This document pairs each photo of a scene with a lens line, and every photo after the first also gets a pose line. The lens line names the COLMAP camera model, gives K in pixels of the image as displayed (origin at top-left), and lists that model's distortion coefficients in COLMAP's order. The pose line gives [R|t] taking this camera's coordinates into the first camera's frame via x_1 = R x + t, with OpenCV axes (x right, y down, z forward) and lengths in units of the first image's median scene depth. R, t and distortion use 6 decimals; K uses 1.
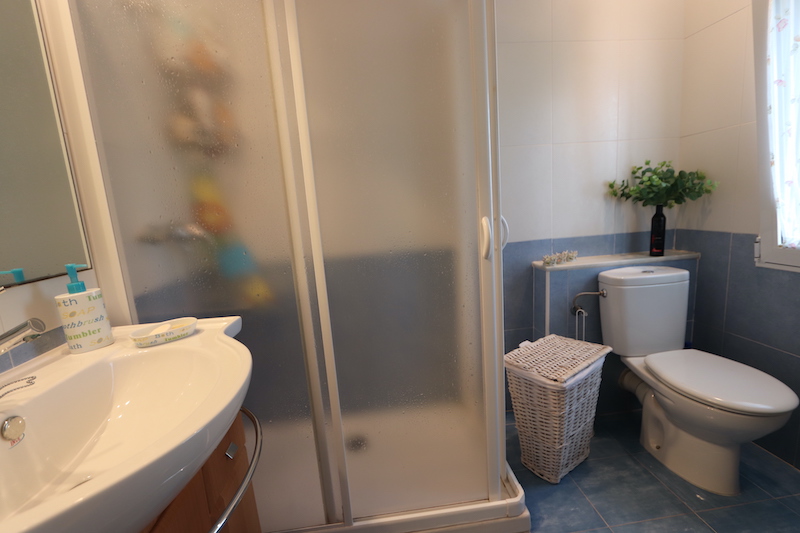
lens RADIAL K [[370.9, 0, 402.3], [0, 370.9, 270.5], [0, 0, 1]] dist [-0.020738, 0.003765]
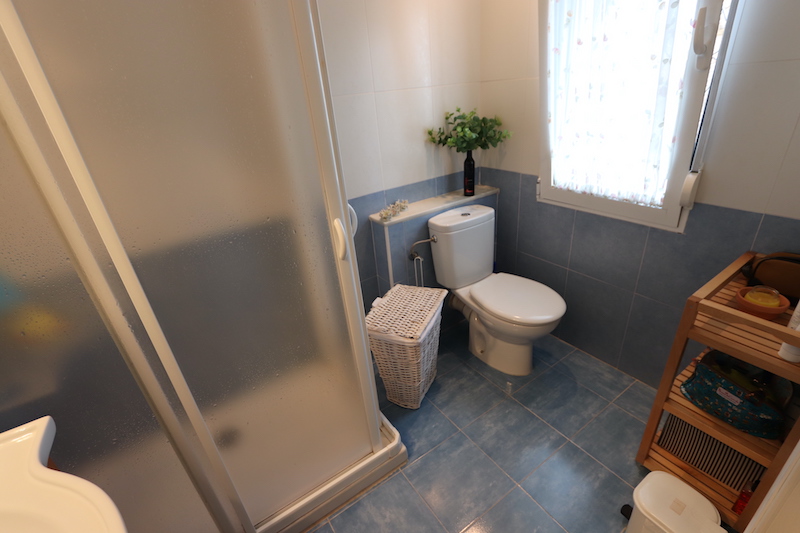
lens RADIAL K [[370.9, 0, 402.2], [0, 370.9, 270.3], [0, 0, 1]] dist [-0.020738, 0.003765]
pose [[0.878919, -0.218820, 0.423814, -0.043210], [0.105305, 0.955652, 0.275029, -0.199074], [-0.465201, -0.197098, 0.862984, 0.066744]]
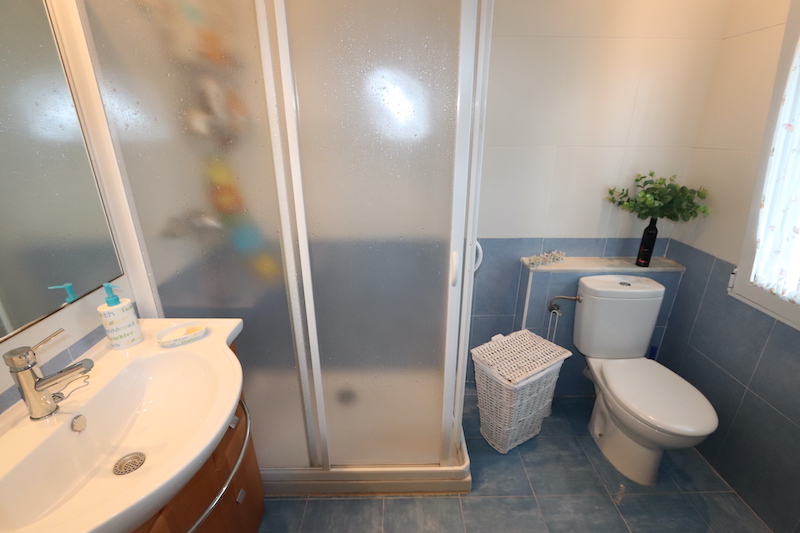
lens RADIAL K [[370.9, 0, 401.2], [0, 370.9, 269.9], [0, 0, 1]] dist [-0.020738, 0.003765]
pose [[0.993530, 0.097562, -0.058131, 0.100155], [-0.083901, 0.975522, 0.203267, -0.231366], [0.076540, -0.197074, 0.977396, -0.088347]]
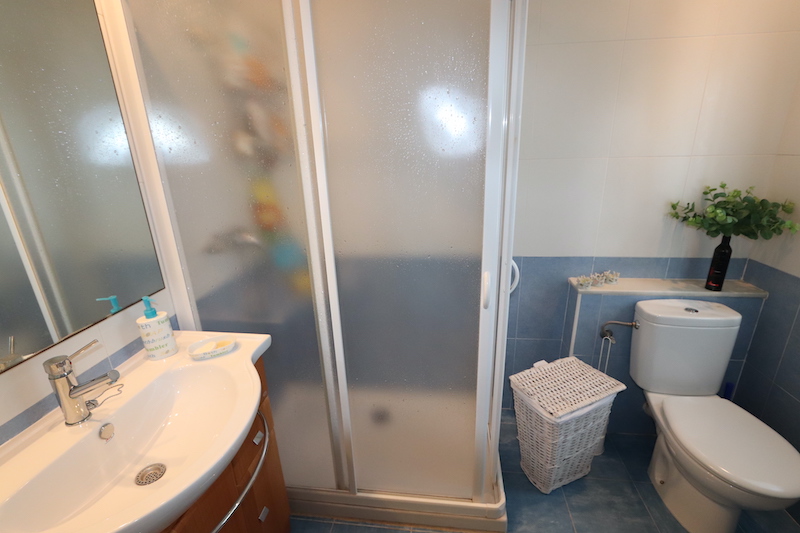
lens RADIAL K [[370.9, 0, 399.9], [0, 370.9, 269.3], [0, 0, 1]] dist [-0.020738, 0.003765]
pose [[0.972819, 0.110043, -0.203750, 0.149519], [-0.074735, 0.981989, 0.173531, -0.238727], [0.219176, -0.153587, 0.963521, -0.045242]]
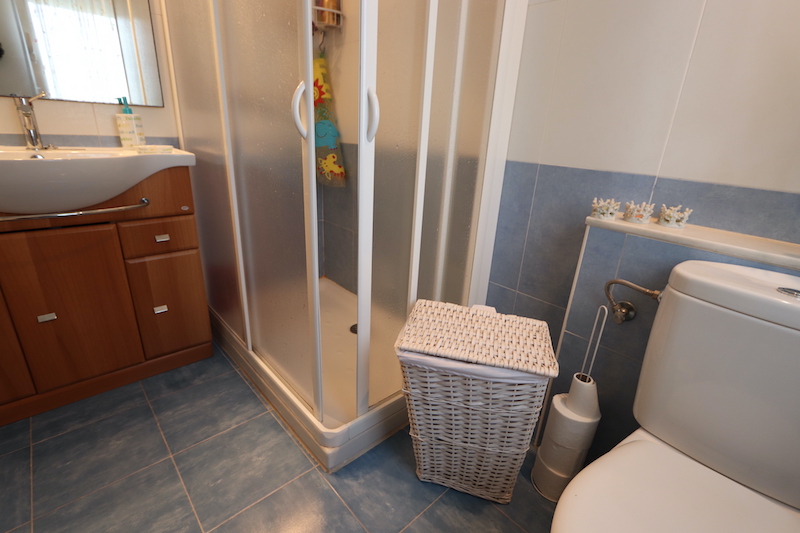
lens RADIAL K [[370.9, 0, 402.6], [0, 370.9, 268.5], [0, 0, 1]] dist [-0.020738, 0.003765]
pose [[0.600828, 0.376436, -0.705196, 0.796570], [-0.232938, 0.926343, 0.296021, -0.046150], [0.764686, -0.013591, 0.644259, 0.498576]]
